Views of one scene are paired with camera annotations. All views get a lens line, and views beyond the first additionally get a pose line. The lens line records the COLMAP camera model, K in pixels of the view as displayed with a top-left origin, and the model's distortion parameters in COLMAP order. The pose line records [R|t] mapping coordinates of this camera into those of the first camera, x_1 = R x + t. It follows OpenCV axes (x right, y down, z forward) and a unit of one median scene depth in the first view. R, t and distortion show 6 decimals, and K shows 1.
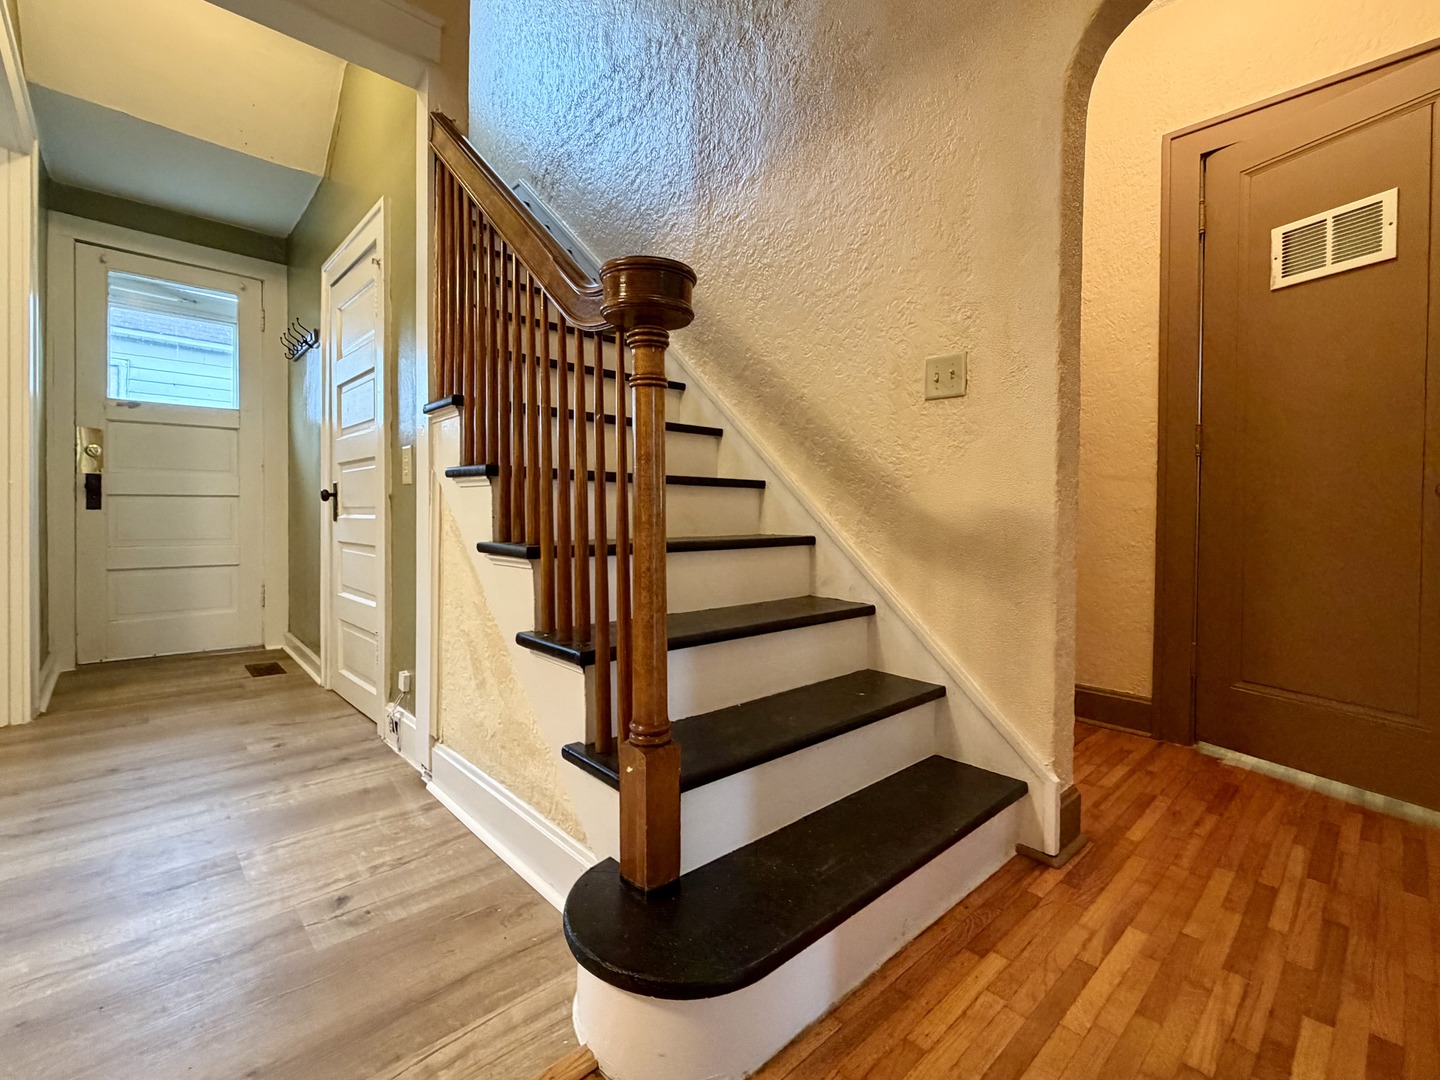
lens RADIAL K [[642.9, 0, 716.7], [0, 642.9, 519.8], [0, 0, 1]] dist [-0.000595, -0.000083]
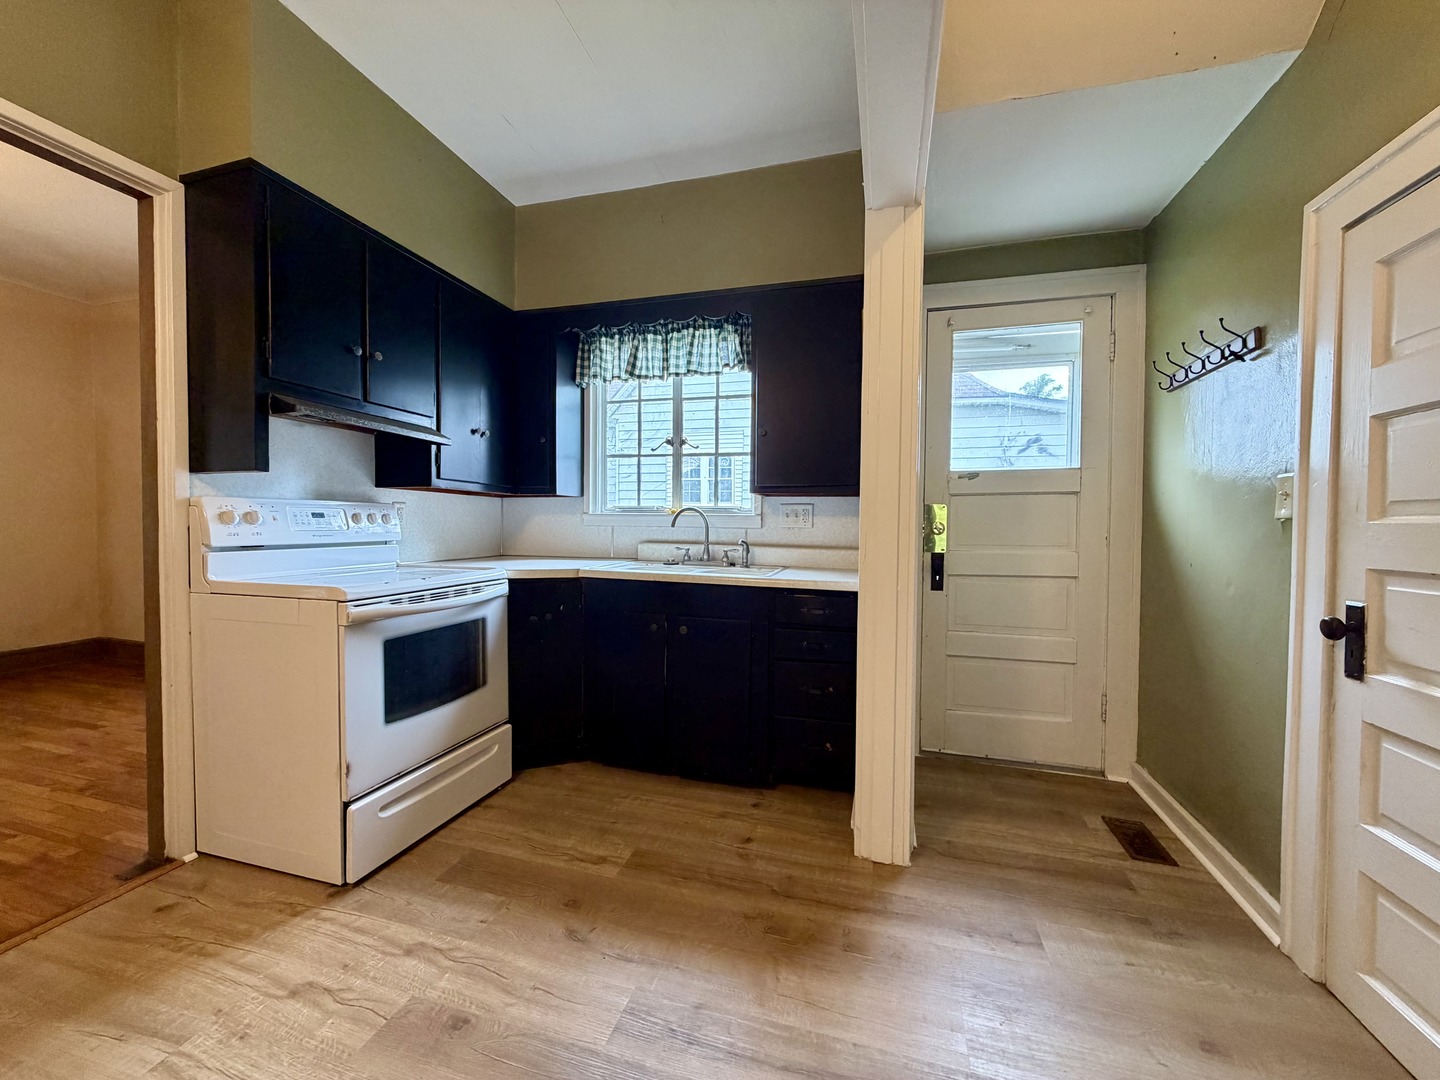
lens RADIAL K [[590.4, 0, 720.0], [0, 590.4, 540.0], [0, 0, 1]] dist [-0.000208, -0.000020]
pose [[0.520334, 0.015329, -0.853825, -0.373587], [-0.011399, 0.999874, 0.011004, -0.091179], [0.853887, 0.004007, 0.520444, 0.260259]]
